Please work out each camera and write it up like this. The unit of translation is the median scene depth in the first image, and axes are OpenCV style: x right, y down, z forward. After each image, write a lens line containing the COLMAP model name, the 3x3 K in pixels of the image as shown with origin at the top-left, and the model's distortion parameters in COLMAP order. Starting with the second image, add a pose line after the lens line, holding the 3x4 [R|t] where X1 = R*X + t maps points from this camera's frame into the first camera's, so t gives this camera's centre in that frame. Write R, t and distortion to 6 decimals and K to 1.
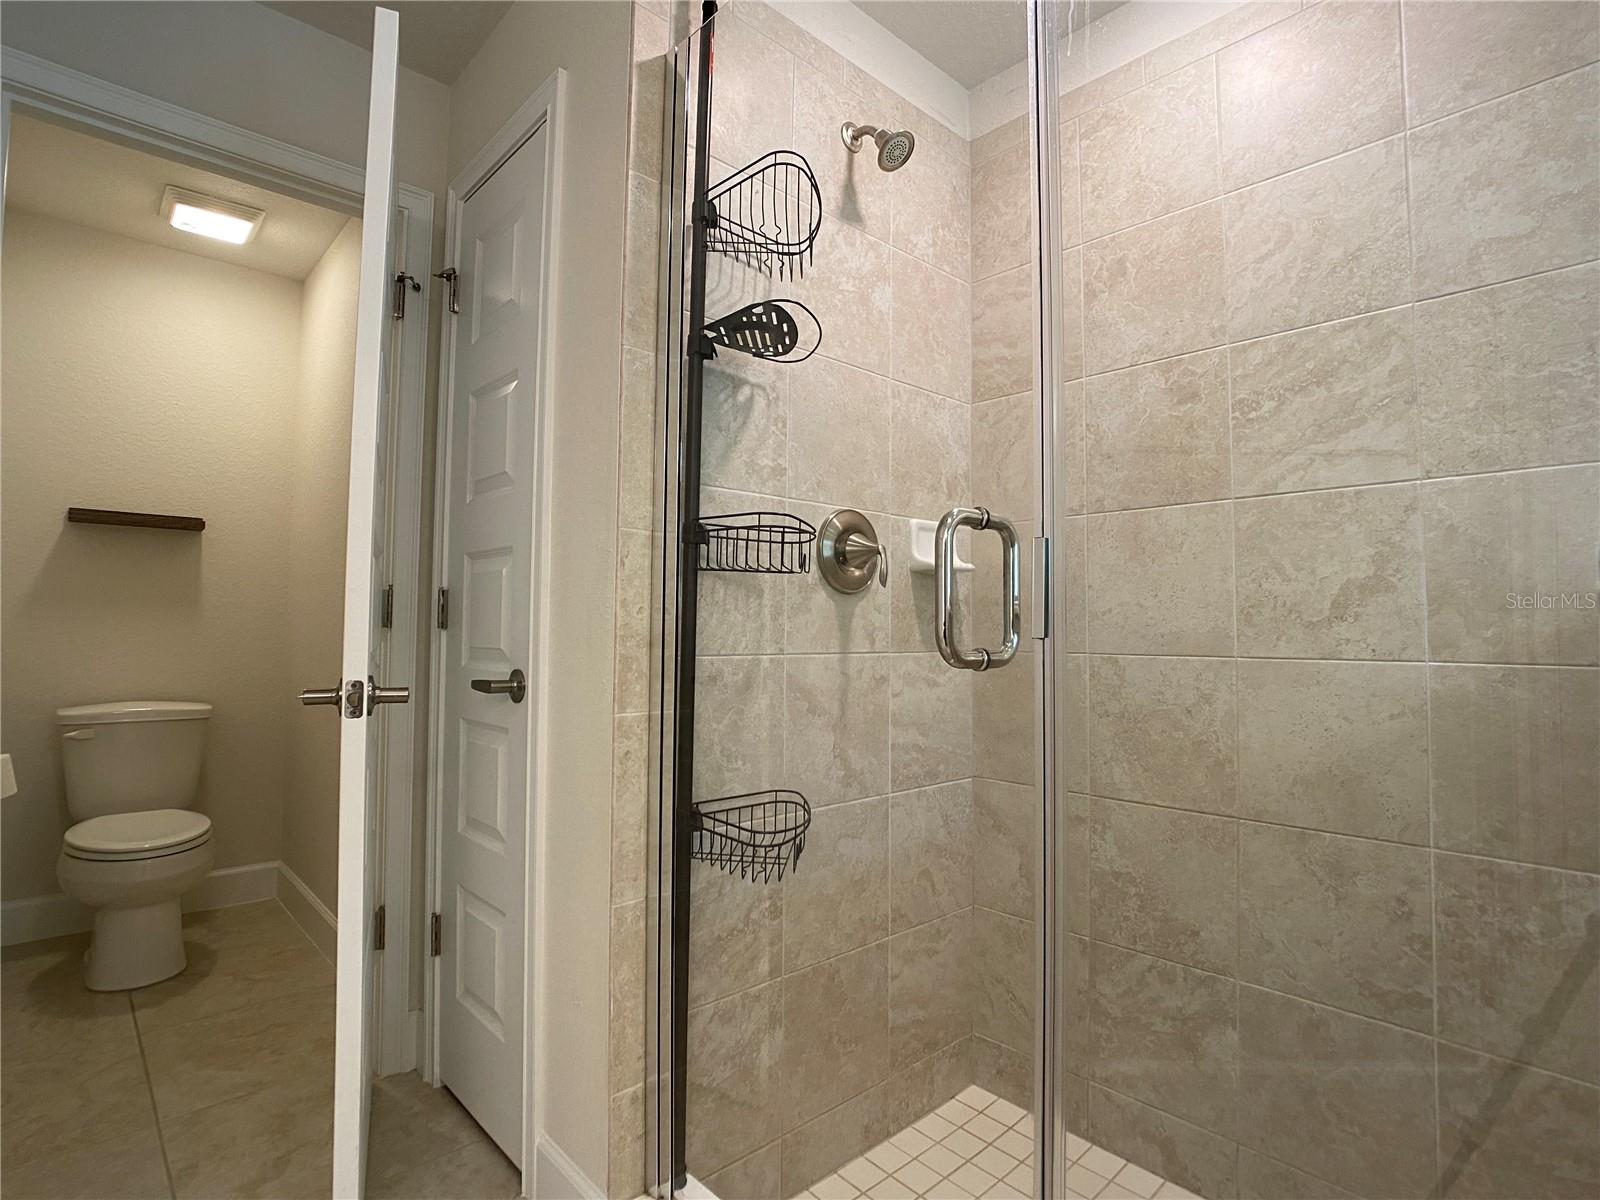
lens RADIAL K [[823.3, 0, 803.3], [0, 823.3, 588.1], [0, 0, 1]] dist [-0.043344, 0.009370]
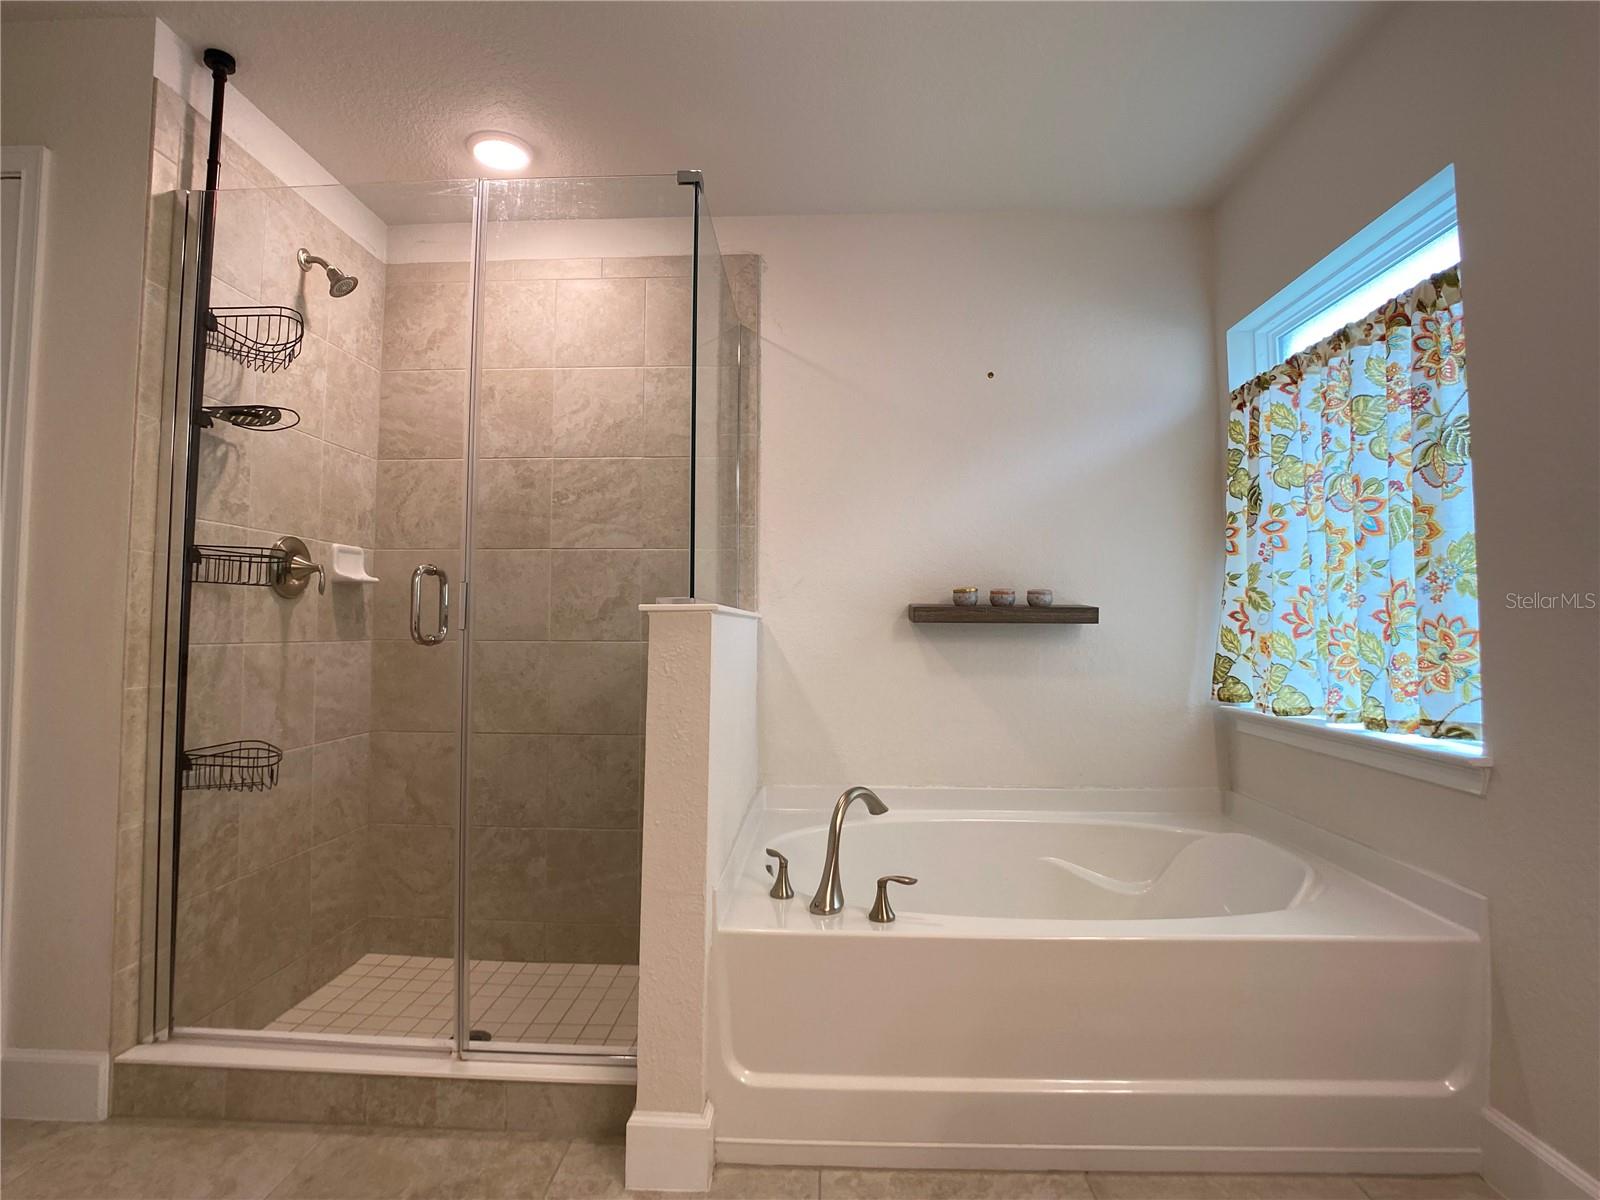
lens RADIAL K [[823.3, 0, 799.3], [0, 823.3, 589.1], [0, 0, 1]] dist [-0.043344, 0.009370]
pose [[0.711528, 0.028303, 0.702088, -0.313402], [-0.034671, 0.999385, -0.005150, -0.034067], [-0.701802, -0.020678, 0.712072, -0.604523]]
